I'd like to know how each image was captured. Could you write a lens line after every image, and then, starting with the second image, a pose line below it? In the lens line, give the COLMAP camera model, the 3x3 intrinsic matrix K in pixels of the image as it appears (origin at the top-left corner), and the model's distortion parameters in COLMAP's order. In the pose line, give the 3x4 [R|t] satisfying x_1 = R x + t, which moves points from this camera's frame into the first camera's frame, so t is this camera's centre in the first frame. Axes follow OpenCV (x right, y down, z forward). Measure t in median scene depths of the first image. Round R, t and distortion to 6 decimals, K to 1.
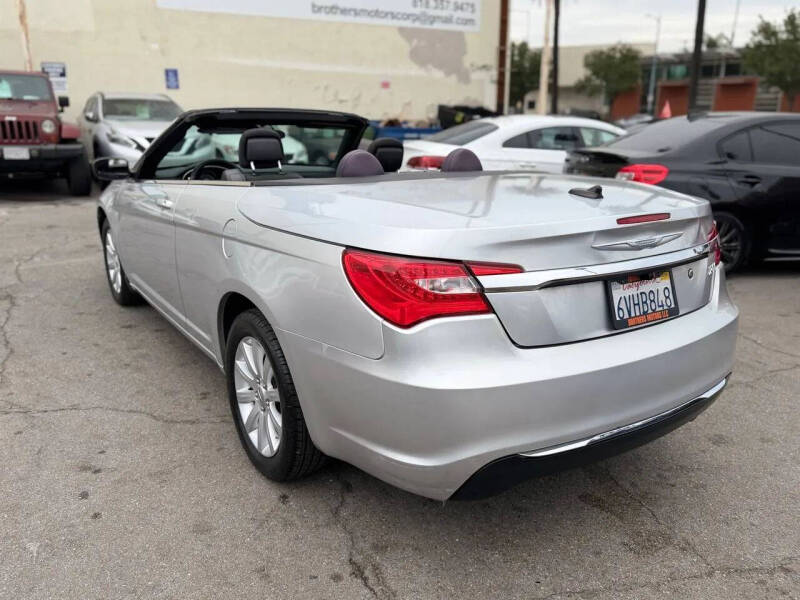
lens RADIAL K [[624.7, 0, 397.8], [0, 624.7, 308.0], [0, 0, 1]] dist [0.039364, -0.053312]
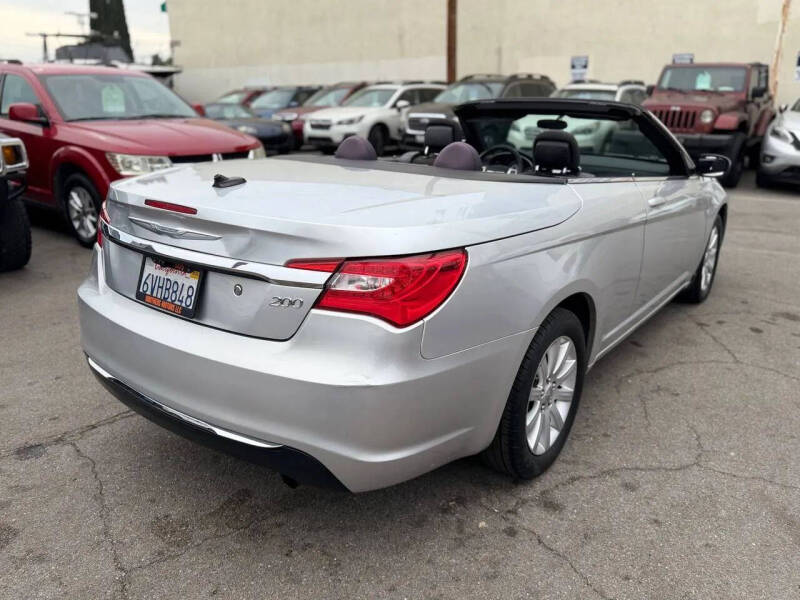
lens RADIAL K [[624.7, 0, 403.6], [0, 624.7, 306.0], [0, 0, 1]] dist [0.039364, -0.053312]
pose [[0.330562, 0.291424, -0.897664, 0.994488], [-0.282668, 0.938042, 0.200441, -0.203955], [0.900460, 0.187483, 0.392457, 0.658790]]
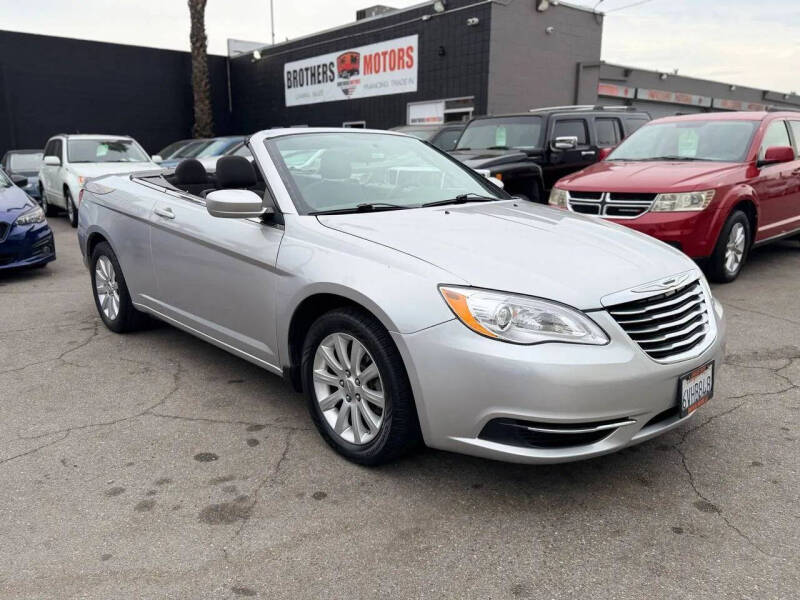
lens RADIAL K [[624.7, 0, 398.8], [0, 624.7, 291.8], [0, 0, 1]] dist [0.039364, -0.053312]
pose [[-0.987821, 0.026804, -0.153266, -0.166074], [-0.052172, 0.870961, 0.488574, -0.791473], [0.146585, 0.490620, -0.858956, 2.706063]]
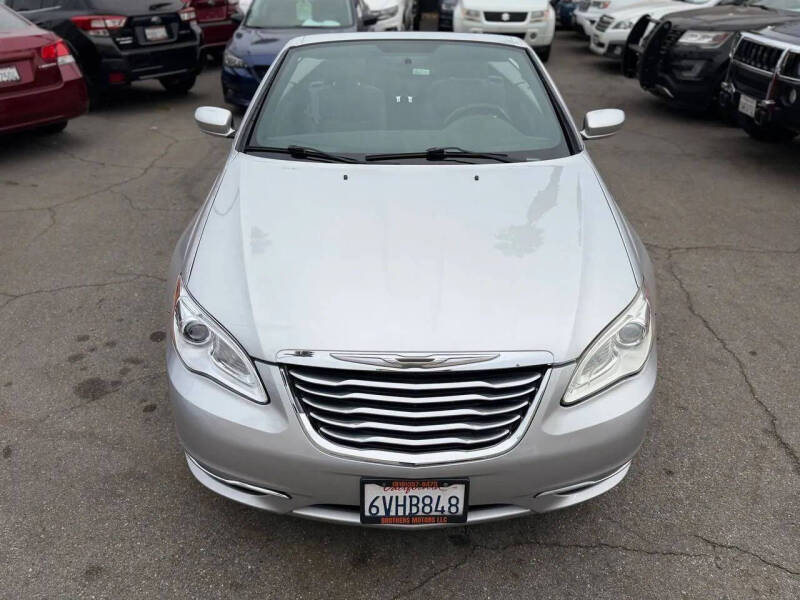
lens RADIAL K [[624.7, 0, 404.4], [0, 624.7, 302.0], [0, 0, 1]] dist [0.039364, -0.053312]
pose [[-0.833790, -0.285365, 0.472612, -0.926849], [0.142823, 0.715418, 0.683944, -0.866268], [-0.533288, 0.637765, -0.555751, 2.328600]]
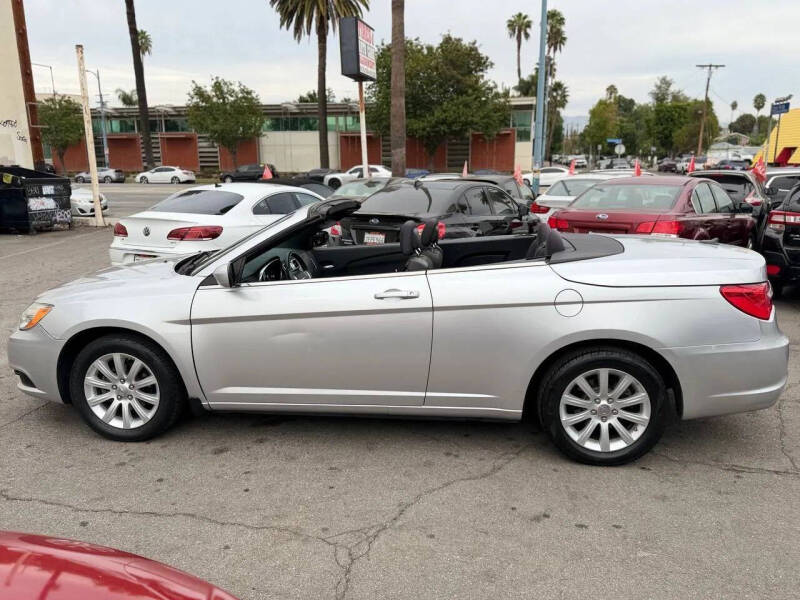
lens RADIAL K [[624.7, 0, 396.0], [0, 624.7, 301.5], [0, 0, 1]] dist [0.039364, -0.053312]
pose [[0.657855, -0.174046, 0.732759, -1.299004], [0.233182, 0.972194, 0.021571, -0.198609], [-0.716138, 0.156676, 0.680147, 0.298649]]
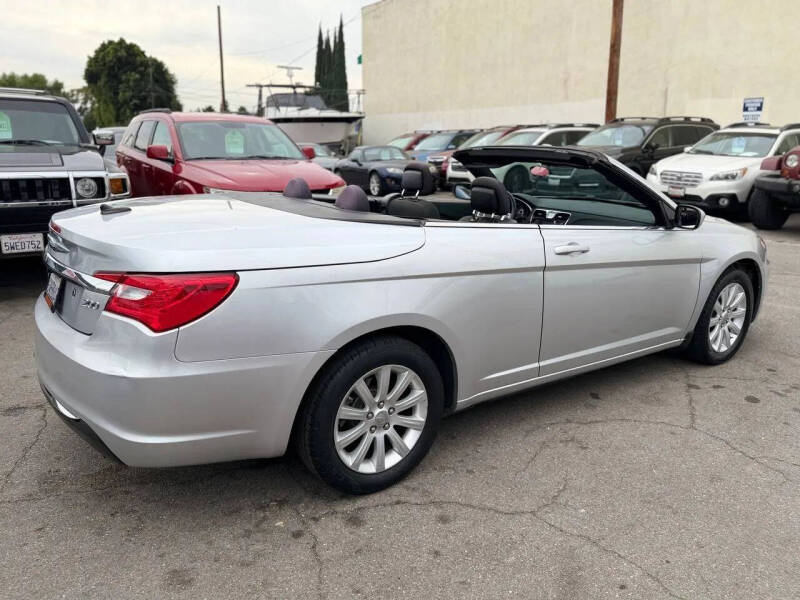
lens RADIAL K [[624.7, 0, 402.9], [0, 624.7, 302.3], [0, 0, 1]] dist [0.039364, -0.053312]
pose [[0.028032, 0.246434, -0.968754, 1.175695], [-0.306031, 0.924715, 0.226376, -0.351747], [0.951609, 0.290123, 0.101338, 1.088891]]
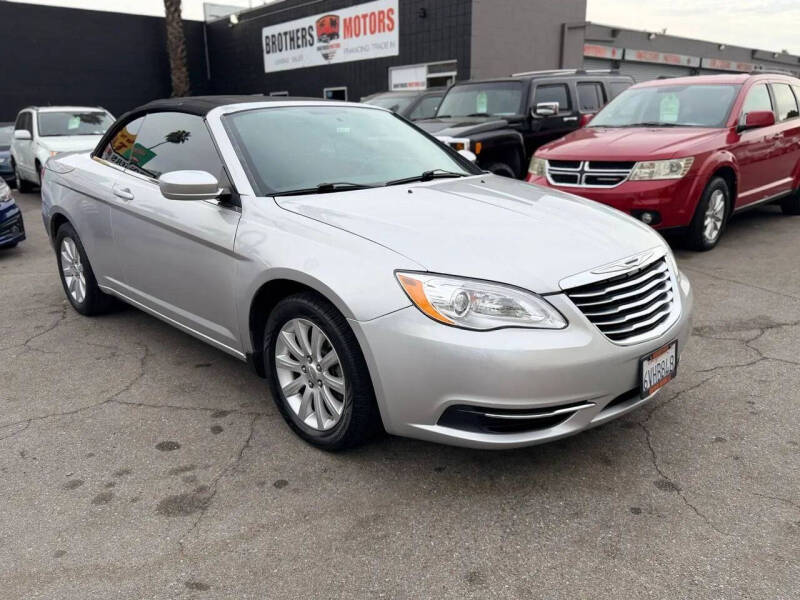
lens RADIAL K [[624.7, 0, 399.0], [0, 624.7, 299.9], [0, 0, 1]] dist [0.039364, -0.053312]
pose [[-0.984389, 0.055863, -0.166903, -0.212352], [-0.044293, 0.839143, 0.542104, -0.802477], [0.170339, 0.541034, -0.823570, 2.684481]]
